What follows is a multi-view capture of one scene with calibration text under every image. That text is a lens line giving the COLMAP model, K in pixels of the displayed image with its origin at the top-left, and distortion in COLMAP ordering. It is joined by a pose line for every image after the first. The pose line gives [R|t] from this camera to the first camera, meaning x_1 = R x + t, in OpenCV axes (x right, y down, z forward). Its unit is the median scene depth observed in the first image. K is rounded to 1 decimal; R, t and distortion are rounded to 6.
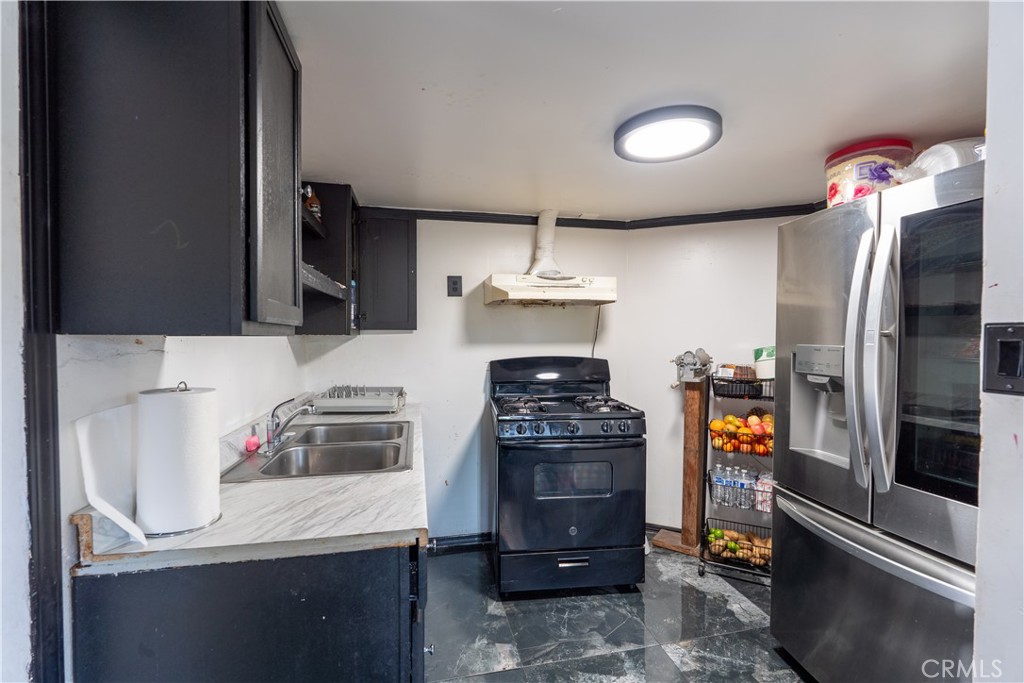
lens RADIAL K [[447.5, 0, 511.4], [0, 447.5, 341.8], [0, 0, 1]] dist [-0.003194, -0.000133]
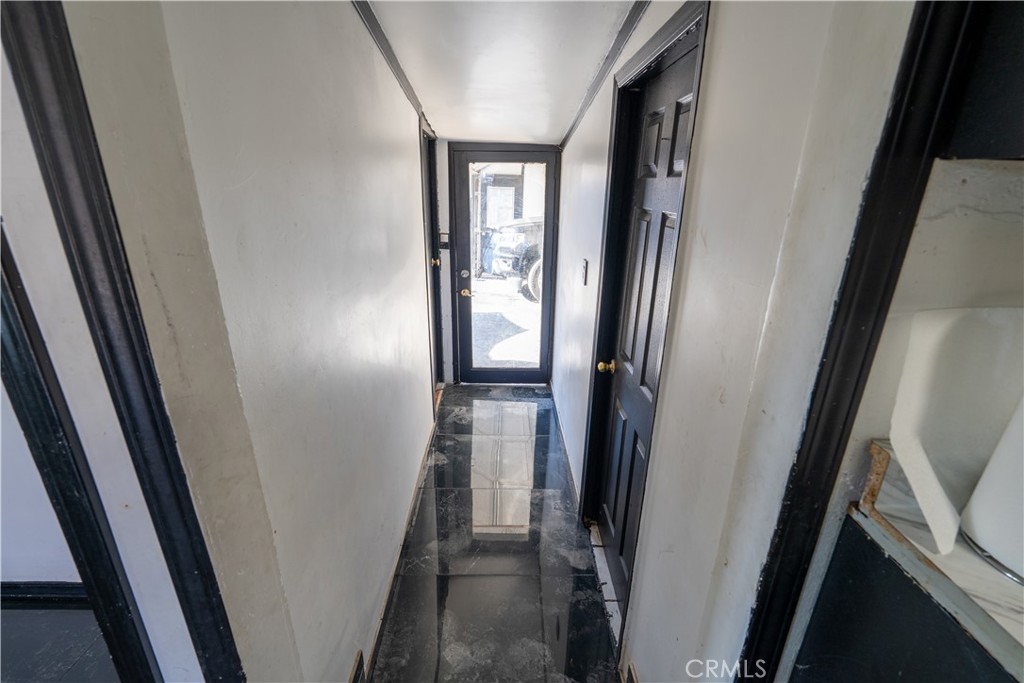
lens RADIAL K [[447.5, 0, 511.8], [0, 447.5, 340.7], [0, 0, 1]] dist [-0.003194, -0.000133]
pose [[-0.199717, 0.325117, -0.924344, -0.281804], [-0.036890, 0.940186, 0.338659, 0.027717], [0.979159, 0.101735, -0.175778, 0.557318]]
